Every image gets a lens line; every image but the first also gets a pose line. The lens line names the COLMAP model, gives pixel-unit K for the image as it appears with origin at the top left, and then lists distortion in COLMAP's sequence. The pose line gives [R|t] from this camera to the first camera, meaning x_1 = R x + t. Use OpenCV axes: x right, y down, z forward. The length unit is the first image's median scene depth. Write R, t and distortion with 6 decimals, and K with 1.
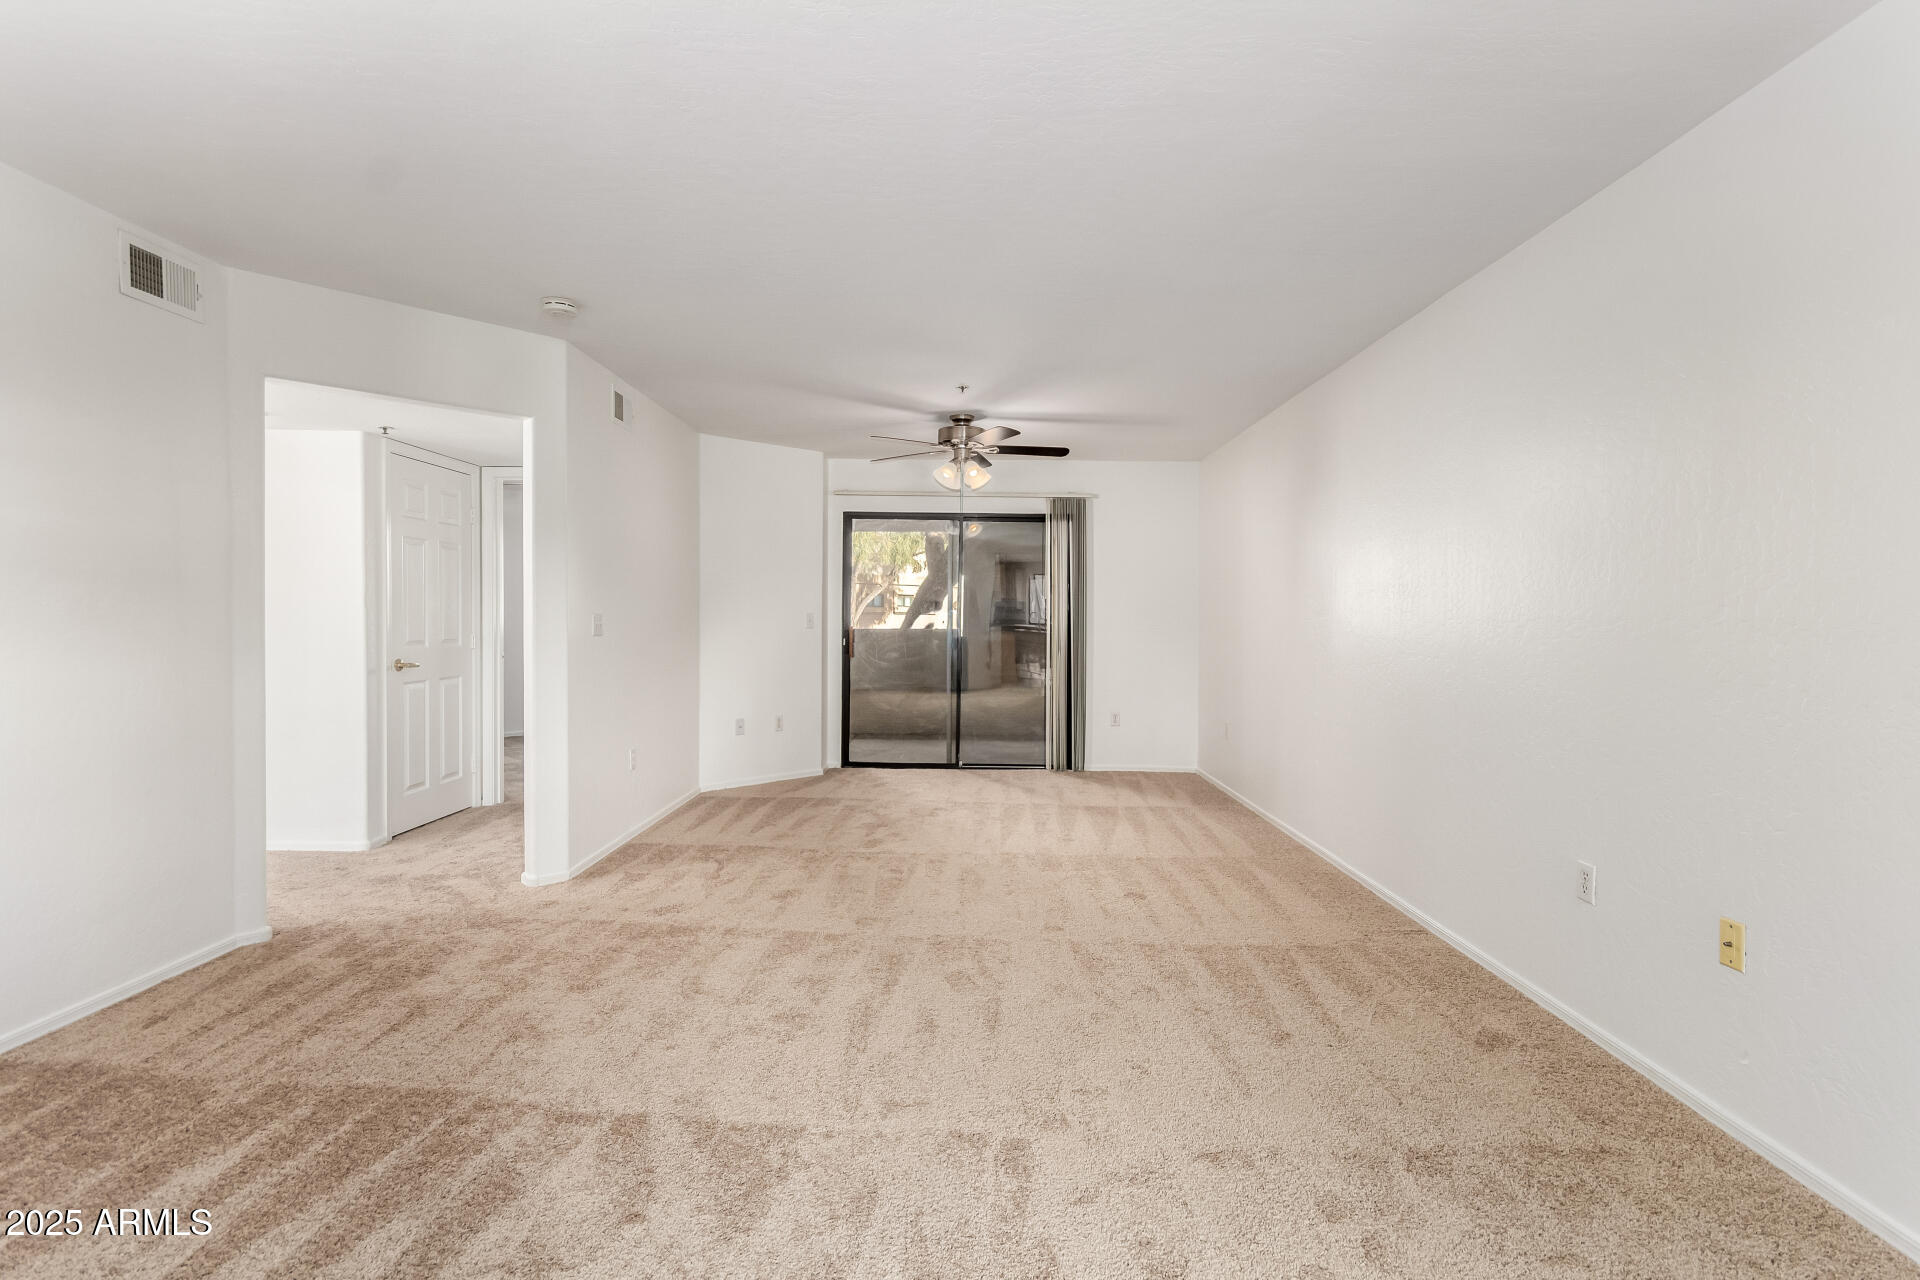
lens RADIAL K [[901.1, 0, 946.0], [0, 901.1, 632.0], [0, 0, 1]] dist [0.006727, 0.000273]
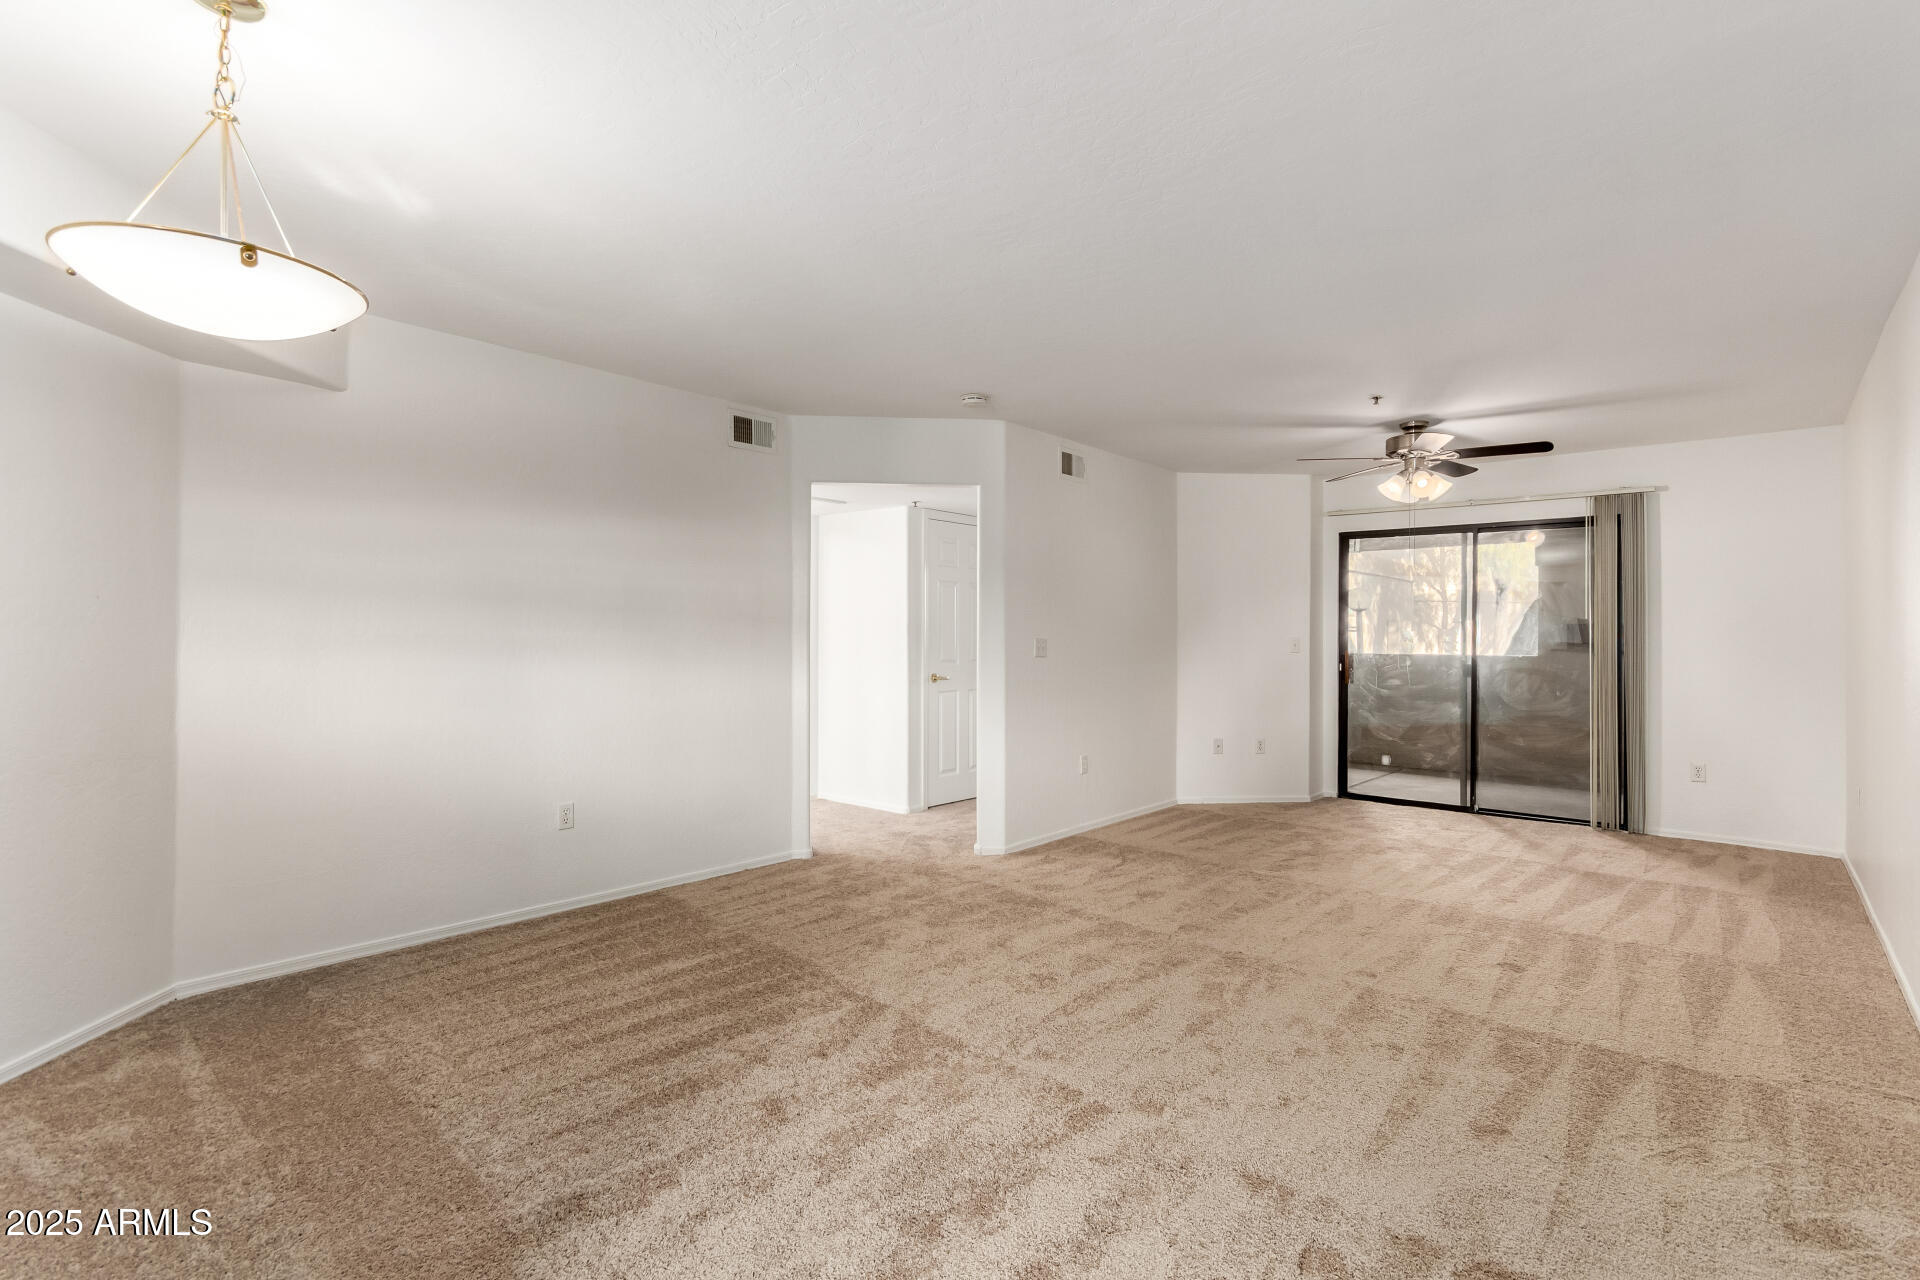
lens RADIAL K [[901.1, 0, 972.6], [0, 901.1, 642.7], [0, 0, 1]] dist [0.006727, 0.000273]
pose [[0.776171, 0.000251, -0.630523, 0.347716], [-0.009629, 0.999888, -0.011455, -0.000568], [0.630449, 0.014962, 0.776086, 0.007754]]
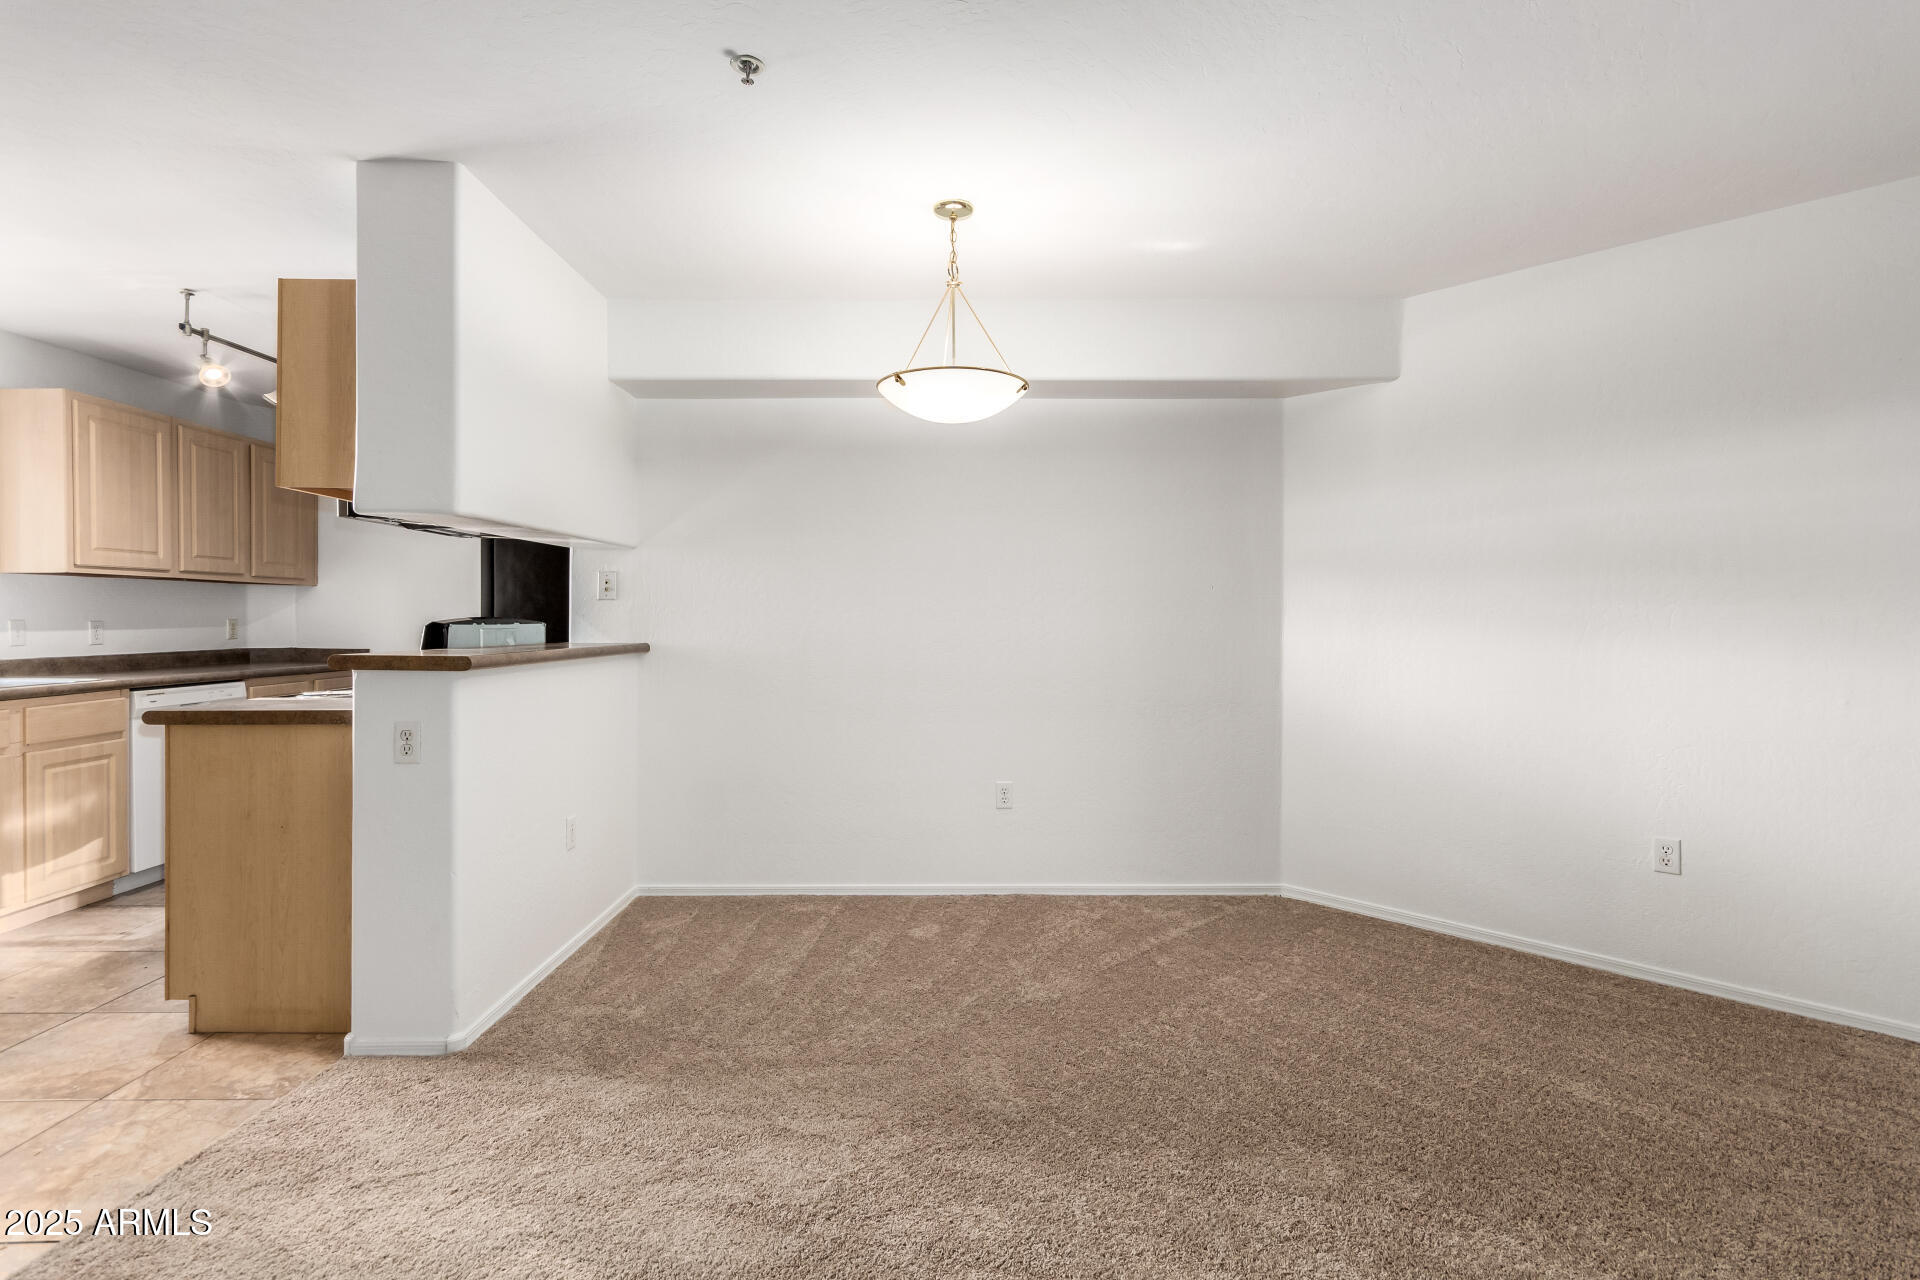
lens RADIAL K [[901.1, 0, 952.1], [0, 901.1, 625.0], [0, 0, 1]] dist [0.006727, 0.000273]
pose [[-0.690103, -0.002756, -0.723706, 0.297965], [-0.016371, 0.999796, 0.011804, -0.001794], [0.723526, 0.019993, -0.690008, 0.600977]]
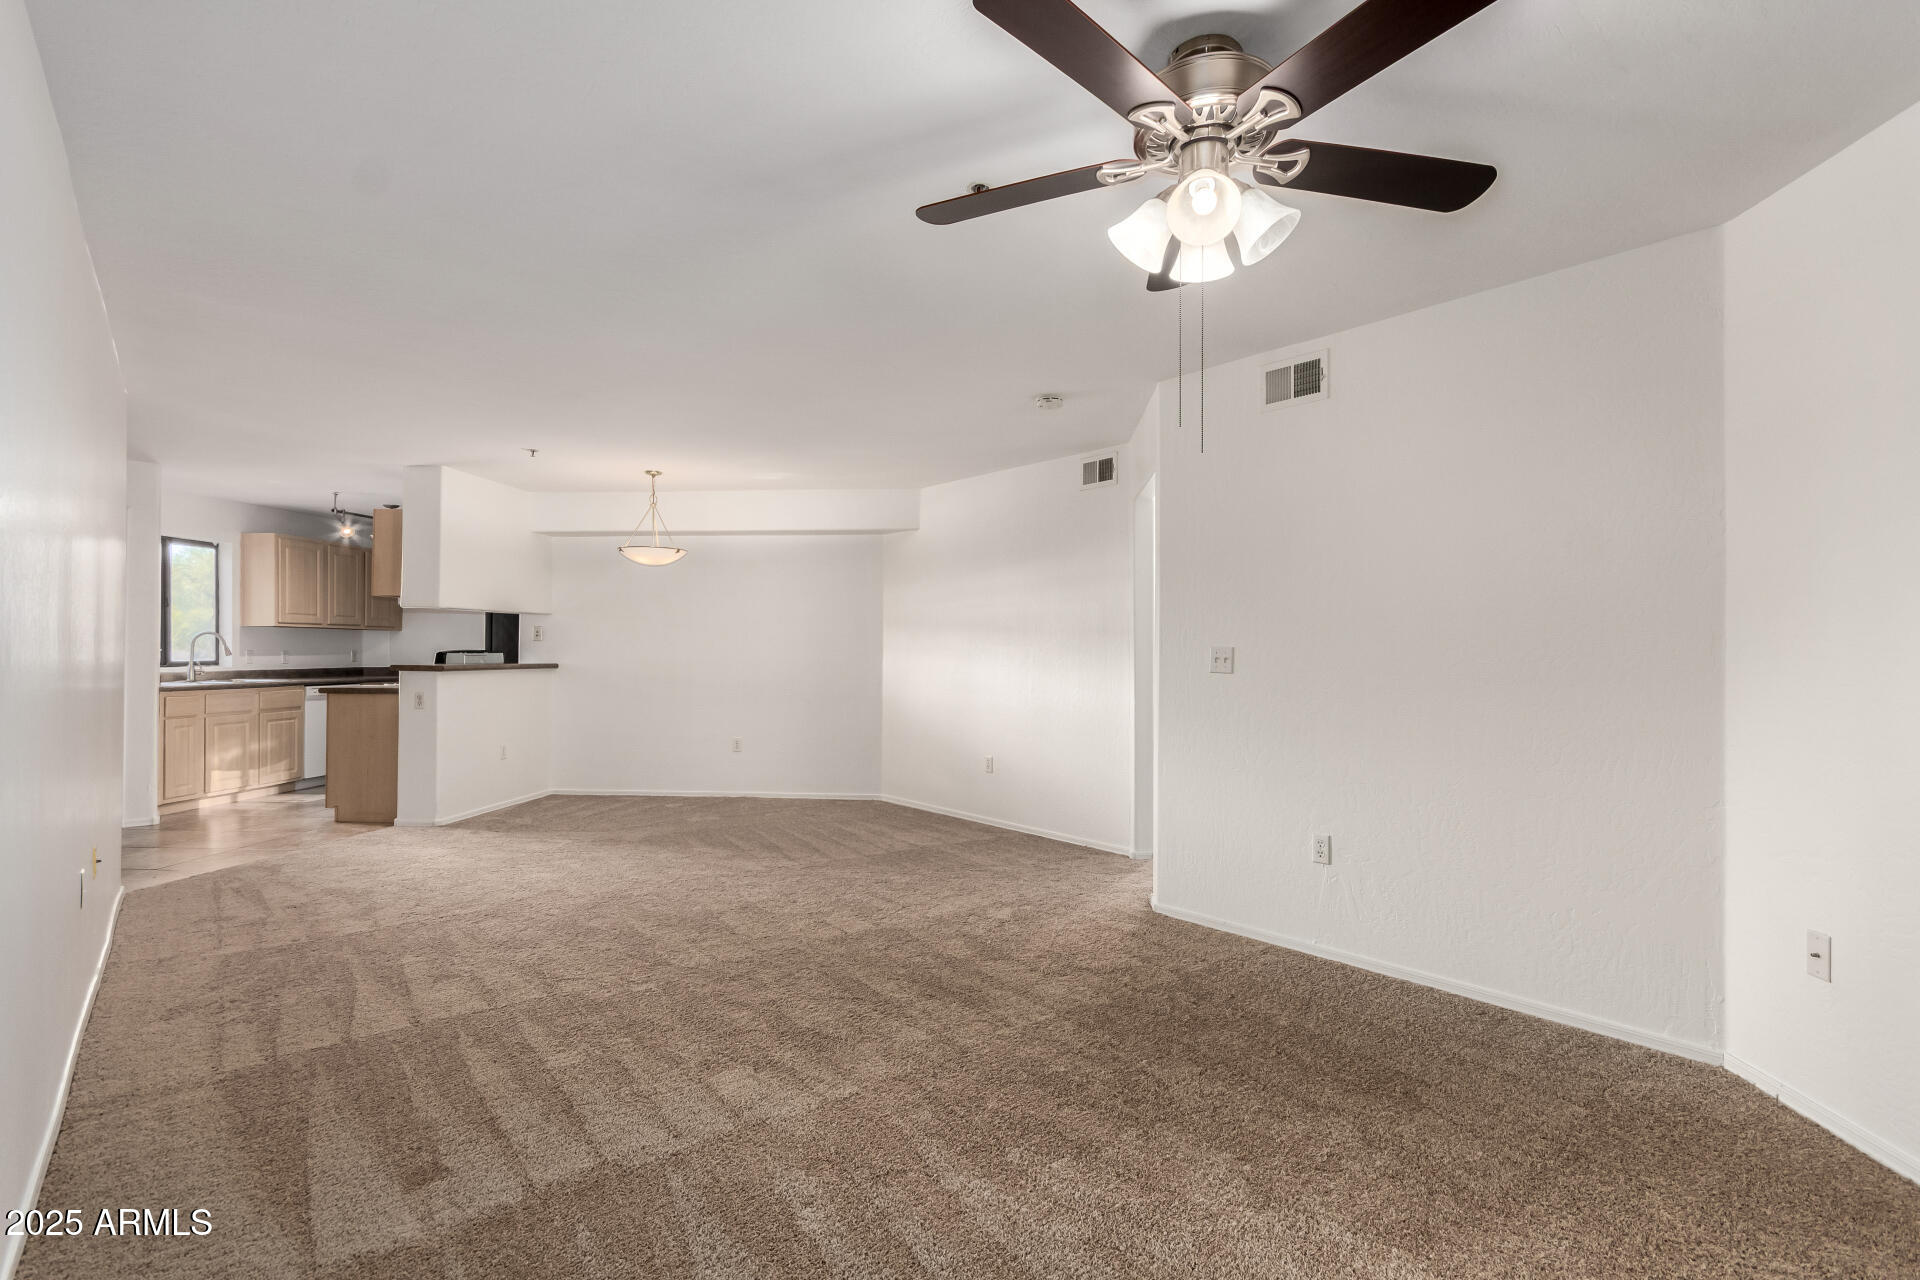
lens RADIAL K [[901.1, 0, 957.4], [0, 901.1, 647.0], [0, 0, 1]] dist [0.006727, 0.000273]
pose [[-0.747410, -0.015028, -0.664193, 0.446329], [-0.020619, 0.999787, 0.000582, -0.018175], [0.664043, 0.014130, -0.747561, 1.672004]]
